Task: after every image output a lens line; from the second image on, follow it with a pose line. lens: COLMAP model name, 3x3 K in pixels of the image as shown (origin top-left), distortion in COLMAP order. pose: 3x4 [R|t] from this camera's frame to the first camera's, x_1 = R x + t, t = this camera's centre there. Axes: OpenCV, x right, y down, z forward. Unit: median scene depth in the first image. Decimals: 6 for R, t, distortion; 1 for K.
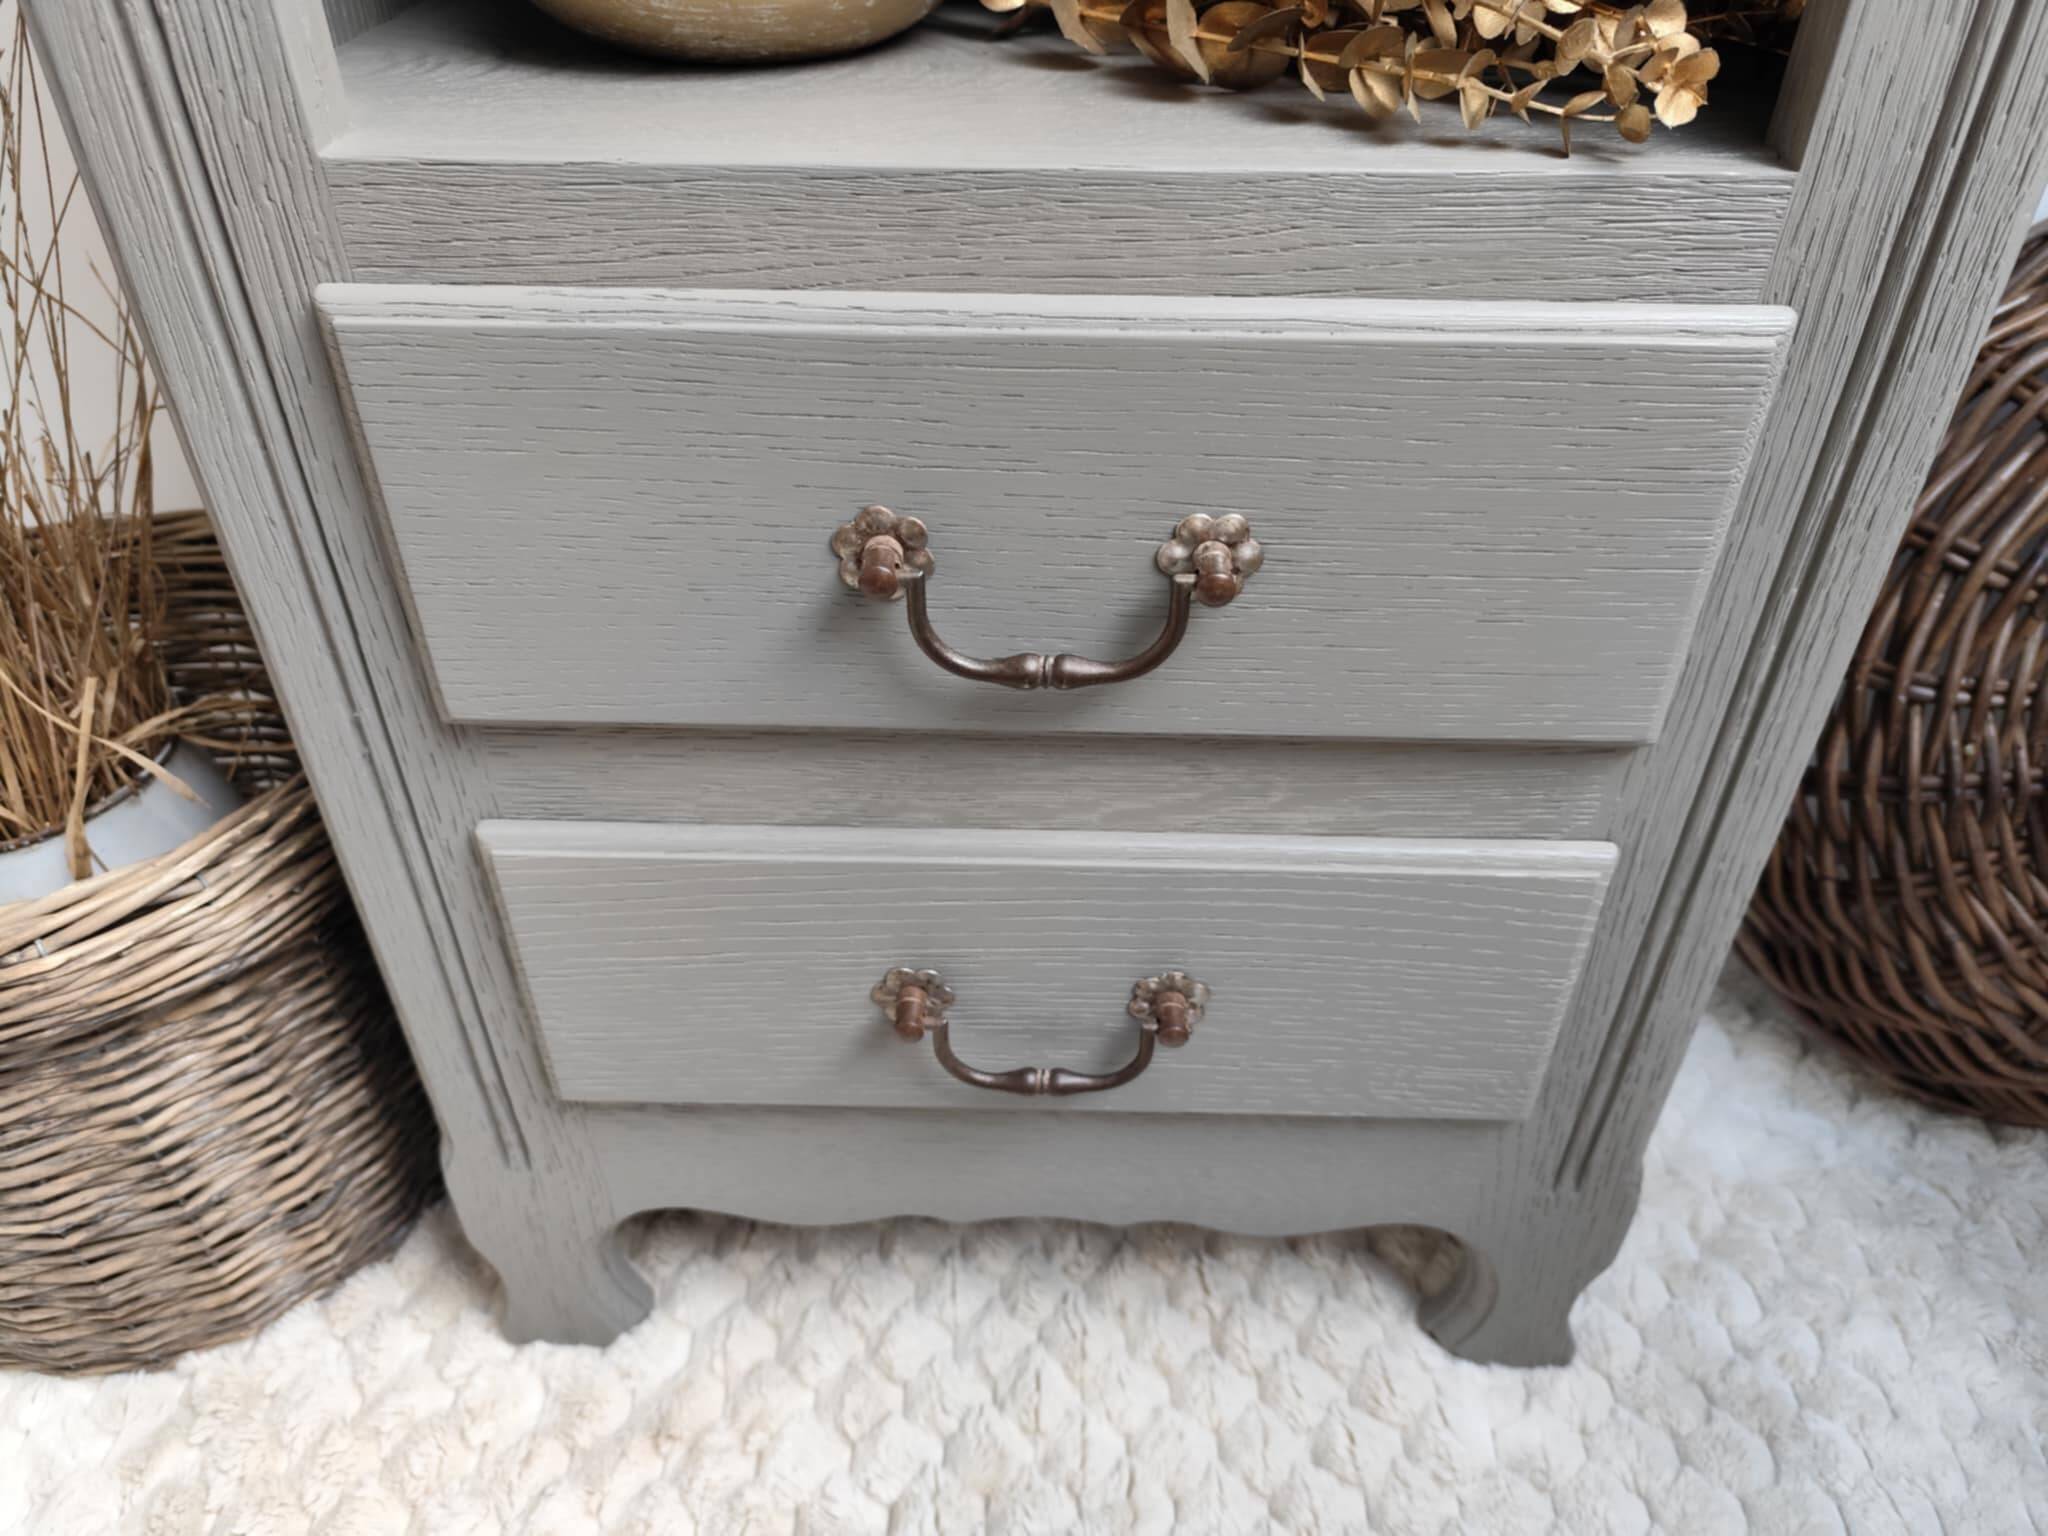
lens RADIAL K [[1425.6, 0, 1039.4], [0, 1425.6, 766.5], [0, 0, 1]] dist [0.020515, -0.032747]
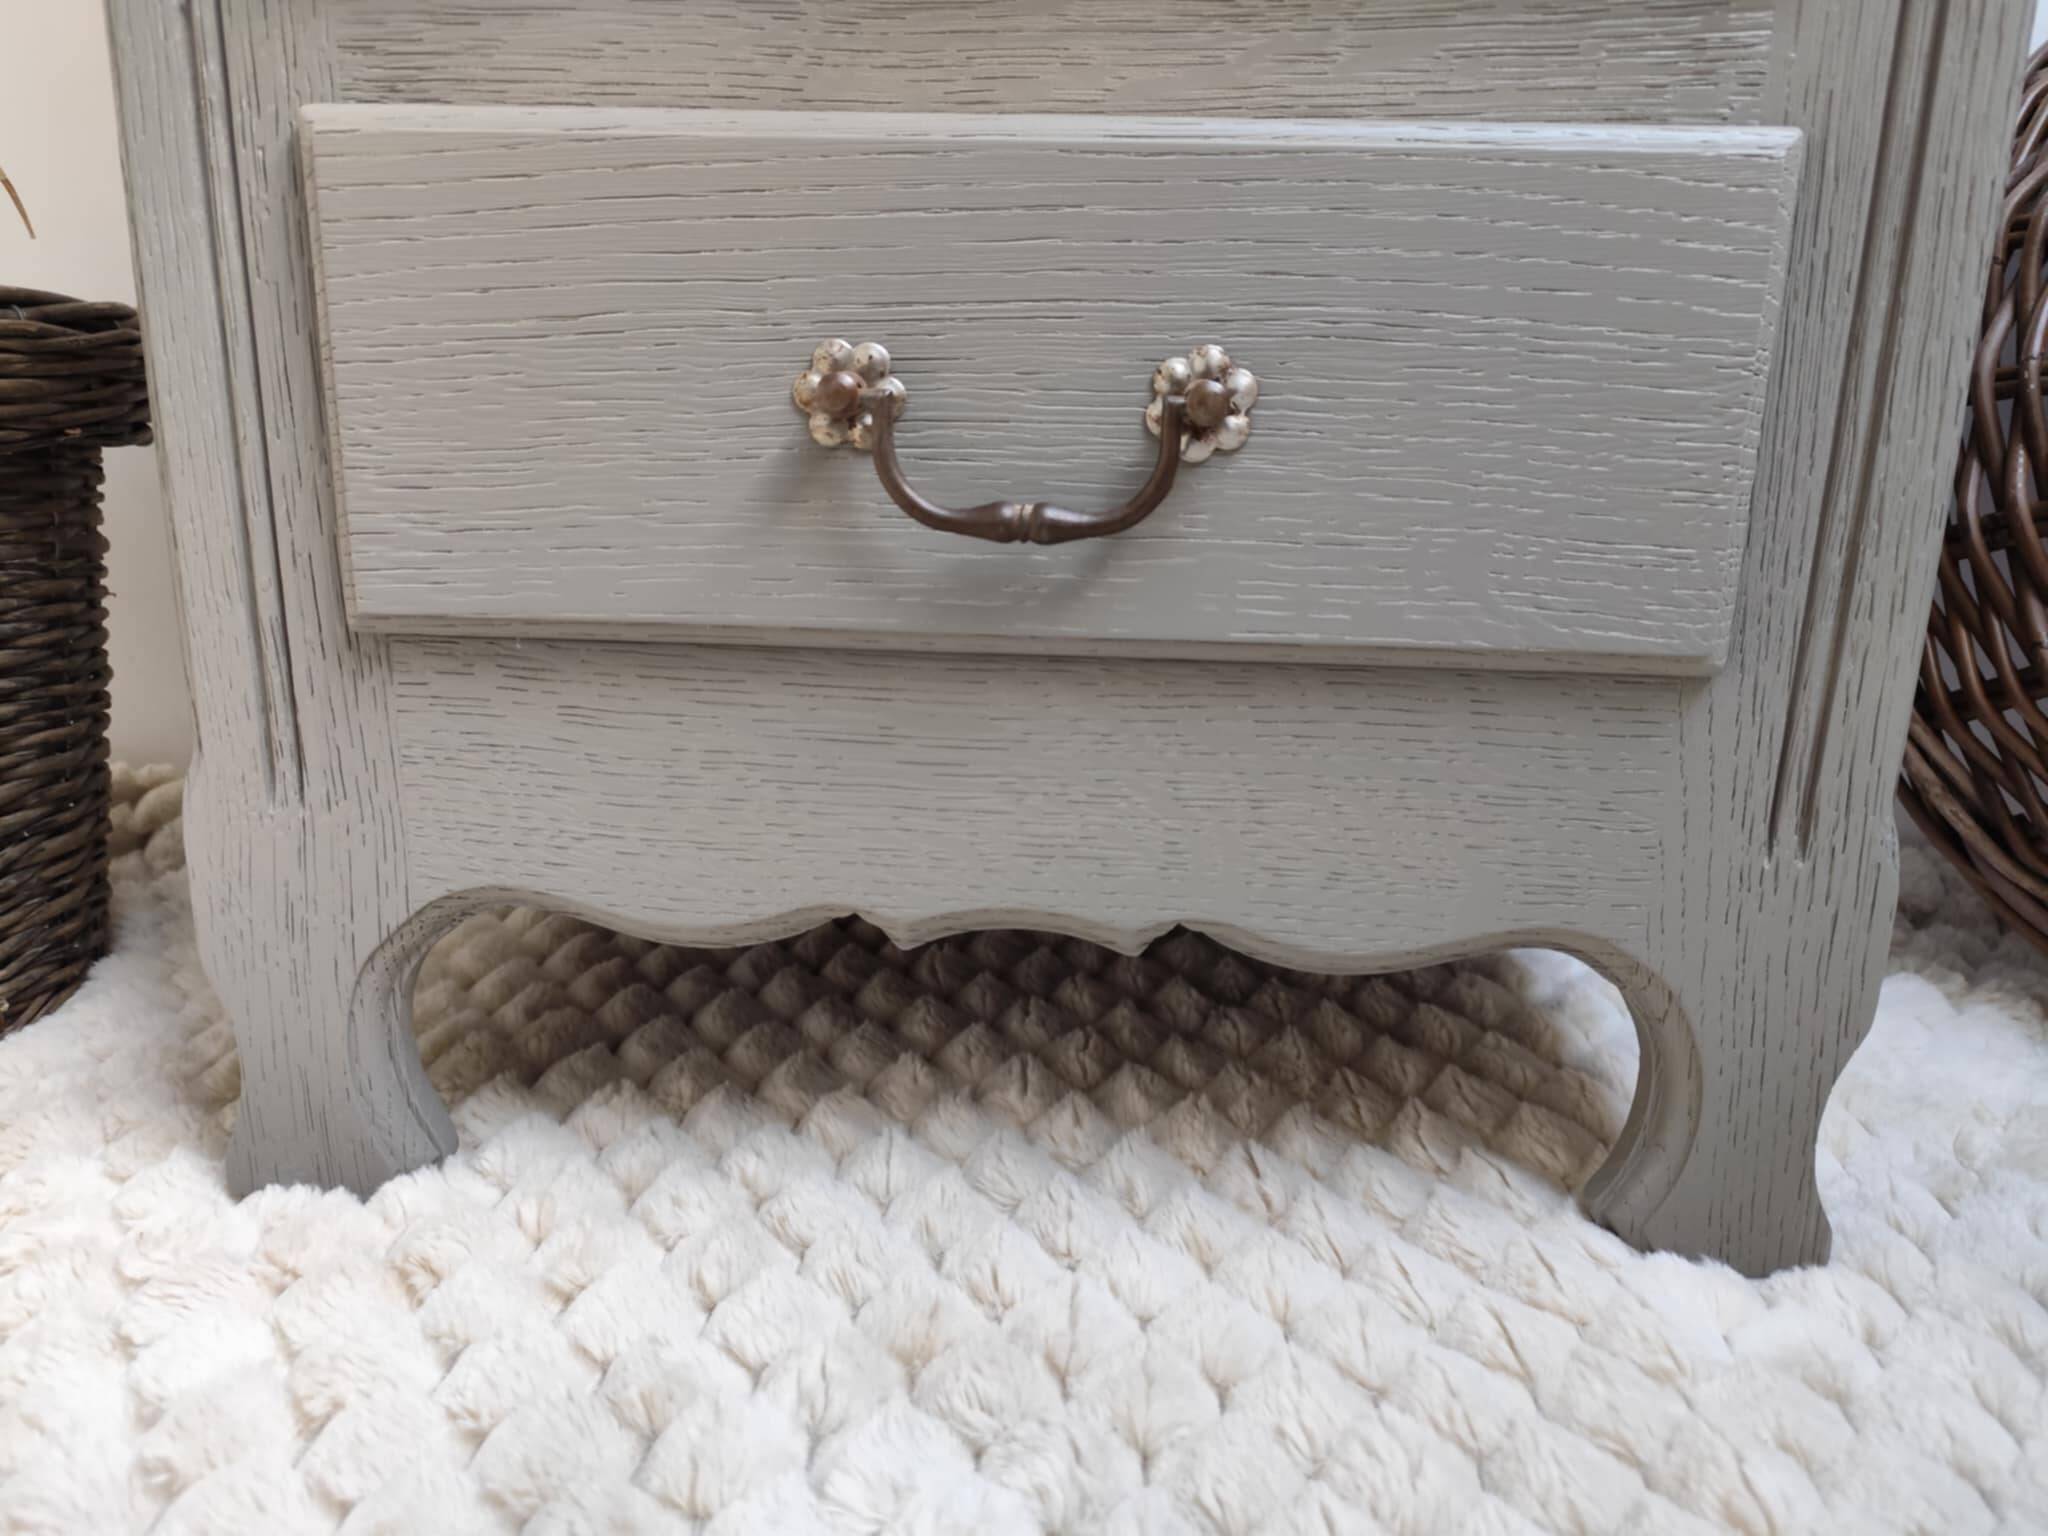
lens RADIAL K [[1435.5, 0, 1015.8], [0, 1435.5, 765.7], [0, 0, 1]] dist [0.006892, -0.021346]
pose [[0.999297, 0.022371, -0.030095, 0.019434], [-0.032180, 0.923609, -0.381982, 0.504595], [0.019251, 0.382682, 0.923680, 0.327521]]
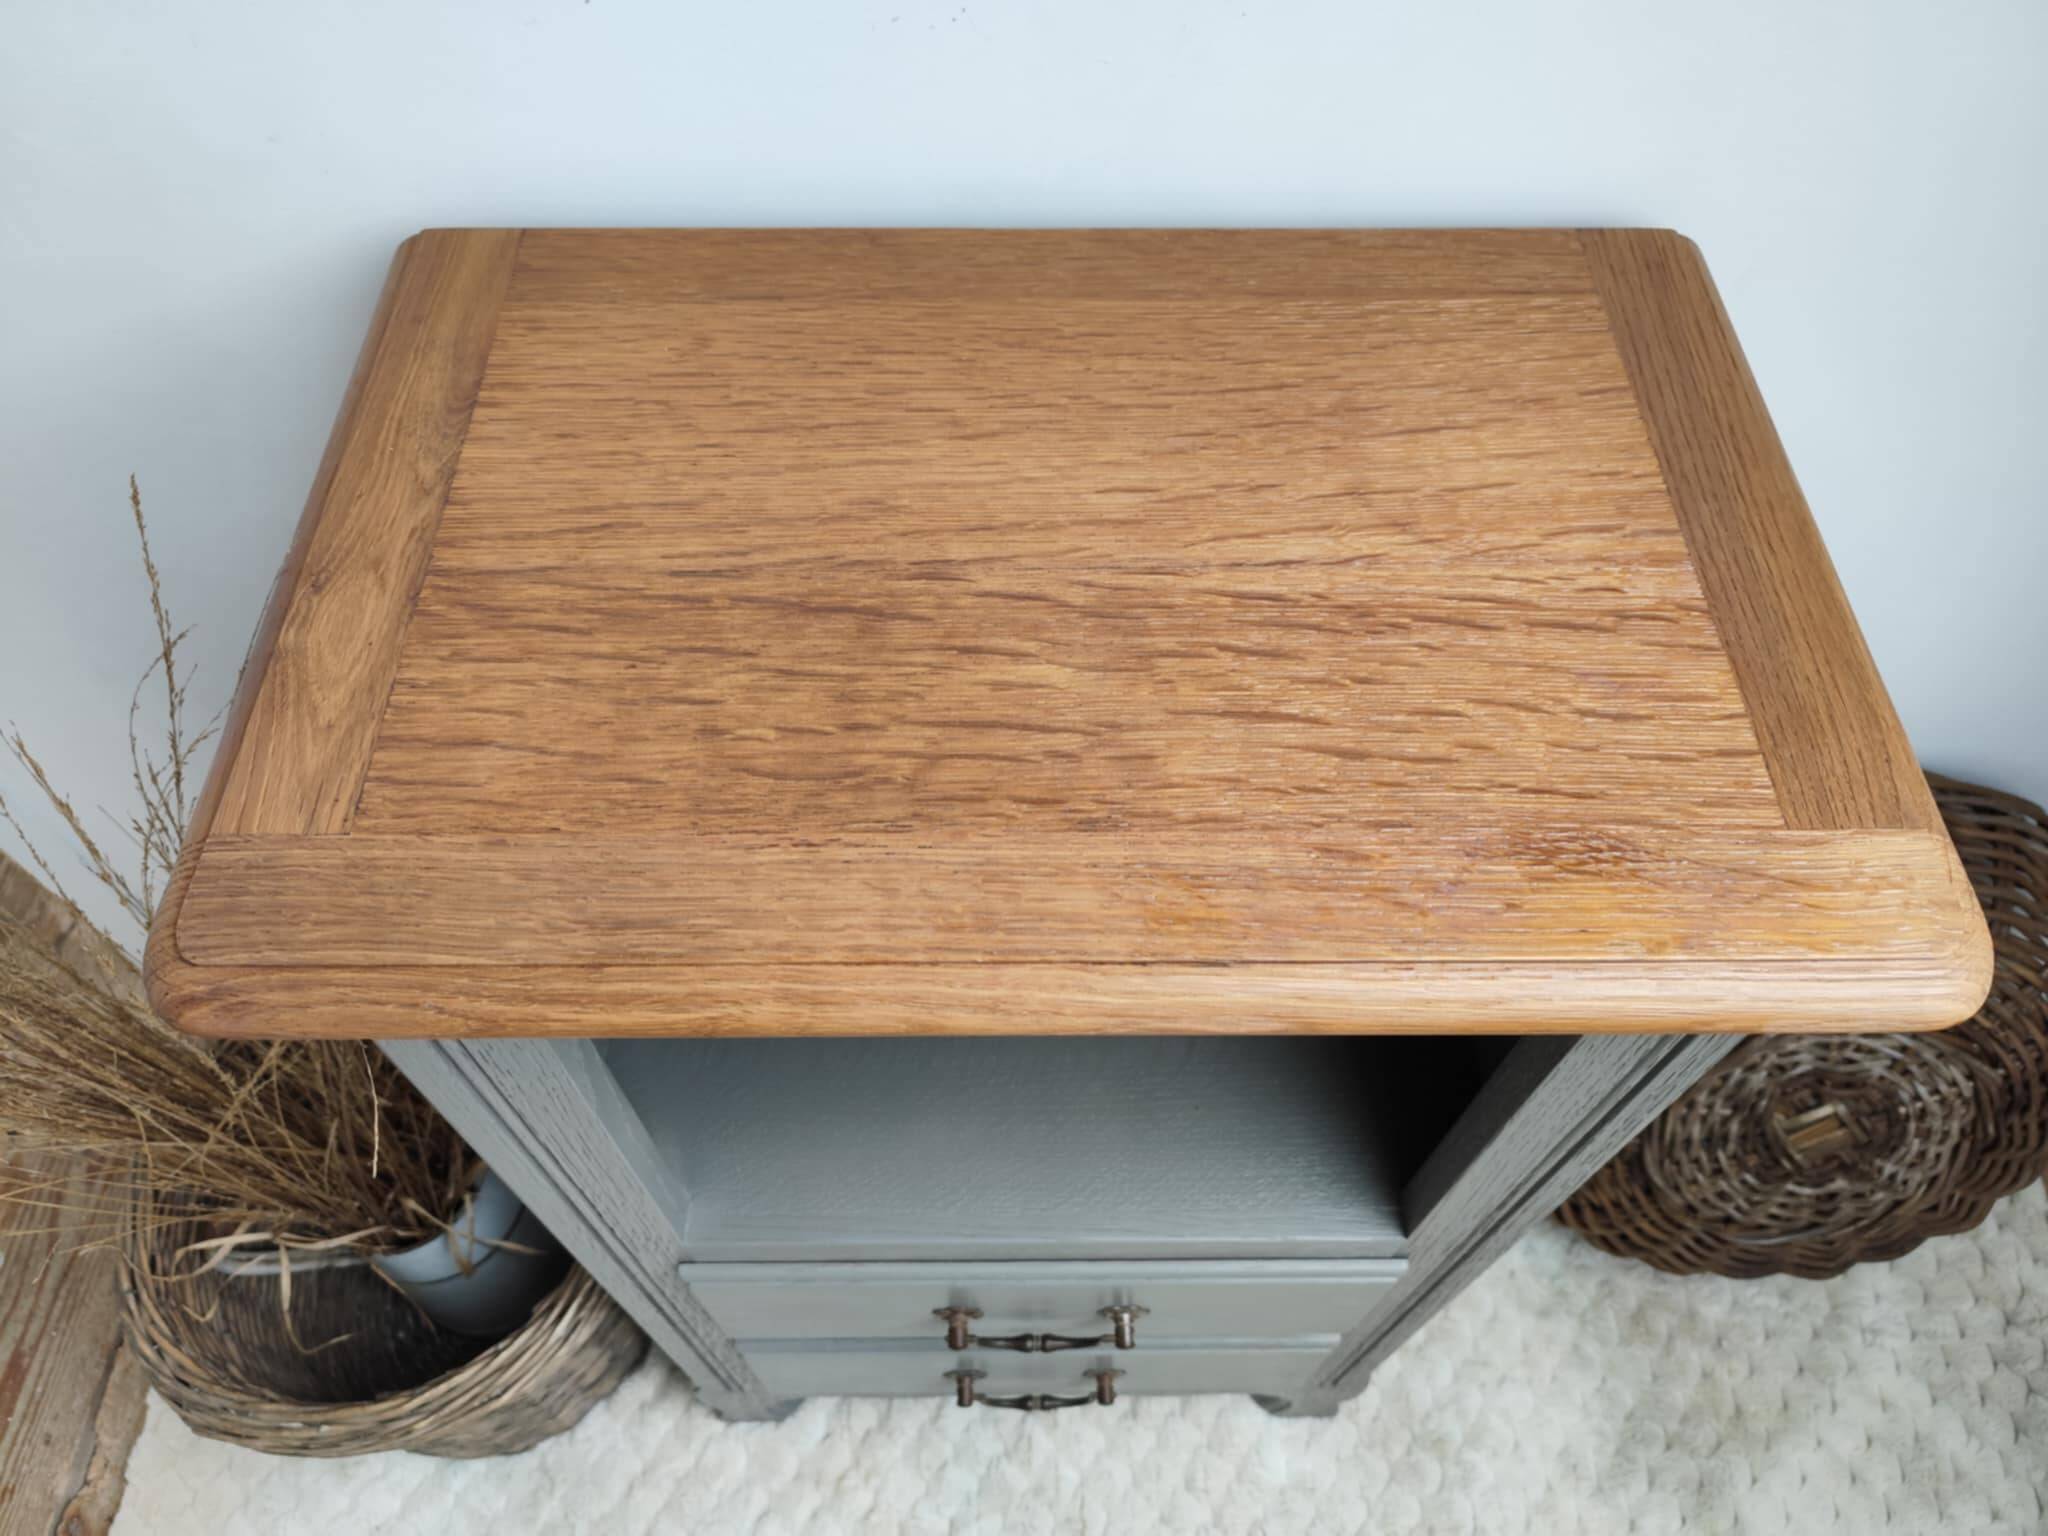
lens RADIAL K [[1425.6, 0, 1018.5], [0, 1425.6, 762.7], [0, 0, 1]] dist [0.020515, -0.032747]
pose [[0.999589, -0.023208, 0.016849, -0.027510], [0.016269, 0.942684, 0.333290, -0.991158], [-0.023618, -0.332878, 0.942674, -0.394188]]
